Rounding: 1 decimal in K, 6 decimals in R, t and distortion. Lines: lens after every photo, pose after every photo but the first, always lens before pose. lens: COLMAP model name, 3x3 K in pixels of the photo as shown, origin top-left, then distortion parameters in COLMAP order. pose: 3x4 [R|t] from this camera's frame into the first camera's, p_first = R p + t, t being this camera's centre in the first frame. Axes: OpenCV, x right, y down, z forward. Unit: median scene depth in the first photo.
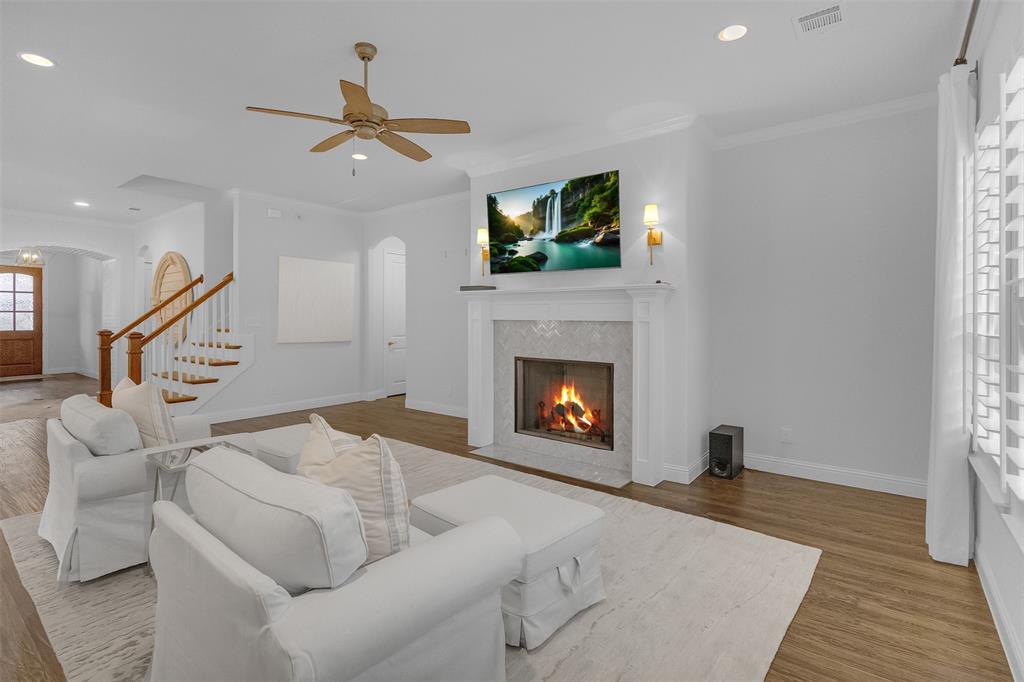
lens RADIAL K [[496.9, 0, 510.8], [0, 496.9, 316.1], [0, 0, 1]] dist [-0.002124, -0.000174]
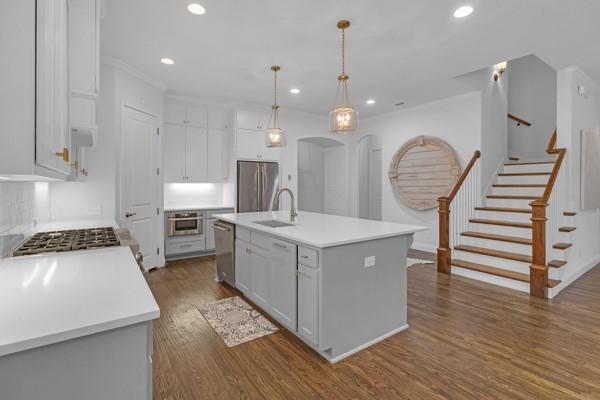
lens RADIAL K [[287.1, 0, 299.0], [0, 287.1, 184.9], [0, 0, 1]] dist [0.000559, 0.000430]
pose [[0.957954, -0.002551, -0.286910, -0.739318], [0.001258, 0.999988, -0.004691, 0.001504], [0.286919, 0.004132, 0.957946, 0.182964]]
